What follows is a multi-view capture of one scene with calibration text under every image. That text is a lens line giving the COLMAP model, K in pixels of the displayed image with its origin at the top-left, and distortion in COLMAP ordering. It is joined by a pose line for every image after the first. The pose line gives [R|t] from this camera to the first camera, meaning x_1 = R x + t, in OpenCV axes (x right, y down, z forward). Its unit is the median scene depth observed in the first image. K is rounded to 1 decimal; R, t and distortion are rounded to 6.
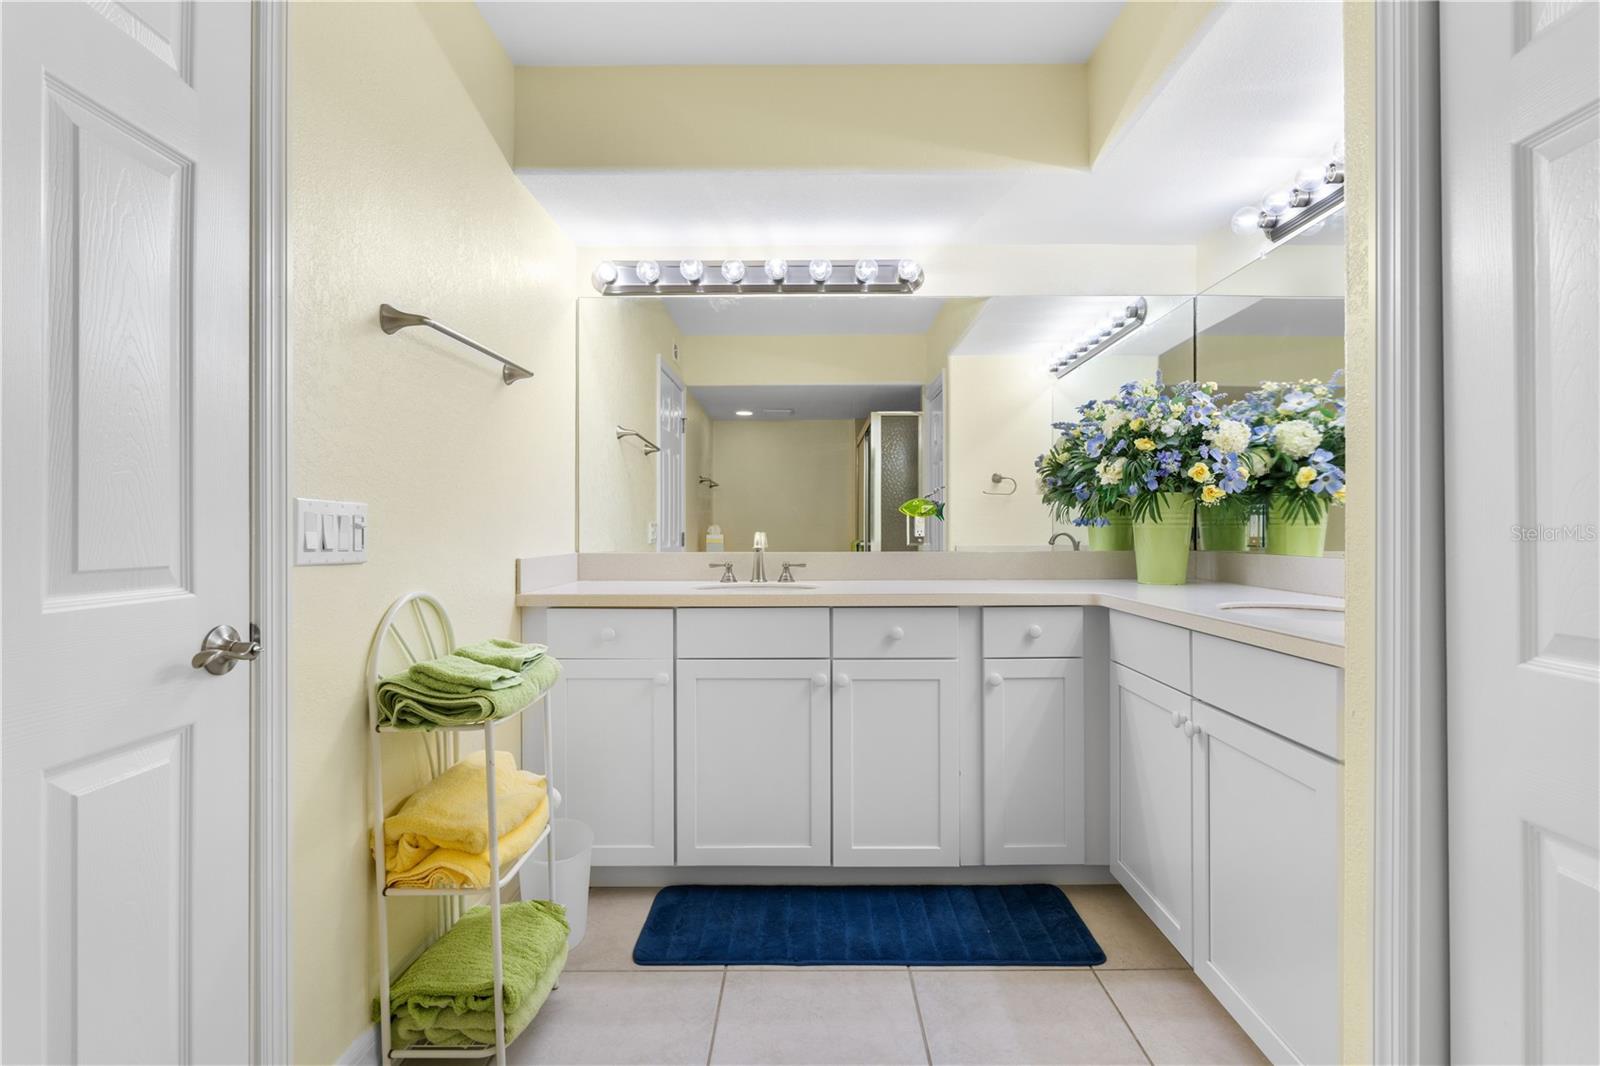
lens RADIAL K [[776.3, 0, 807.3], [0, 776.3, 529.1], [0, 0, 1]] dist [-0.004458, 0.001629]
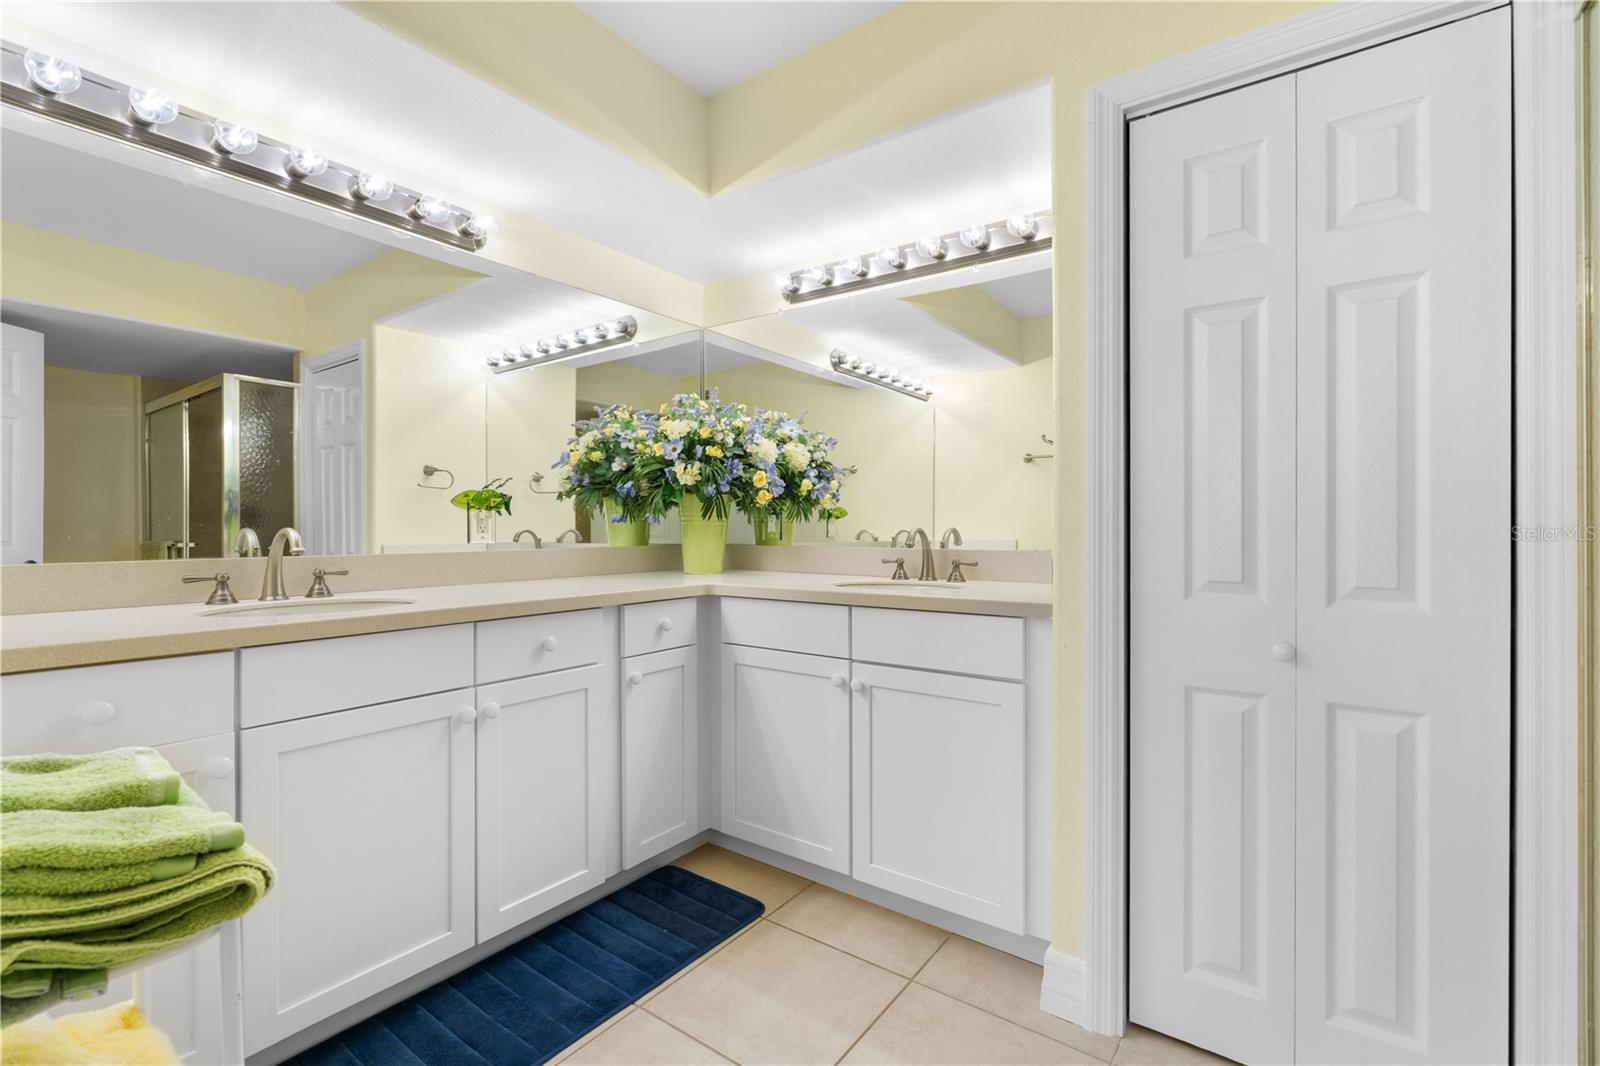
lens RADIAL K [[715.2, 0, 804.8], [0, 715.2, 530.2], [0, 0, 1]] dist [0.003849, -0.000736]
pose [[0.588293, -0.001065, 0.808647, -0.354636], [-0.001449, 0.999996, 0.002370, 0.004192], [-0.808646, -0.002566, 0.588290, 0.282923]]
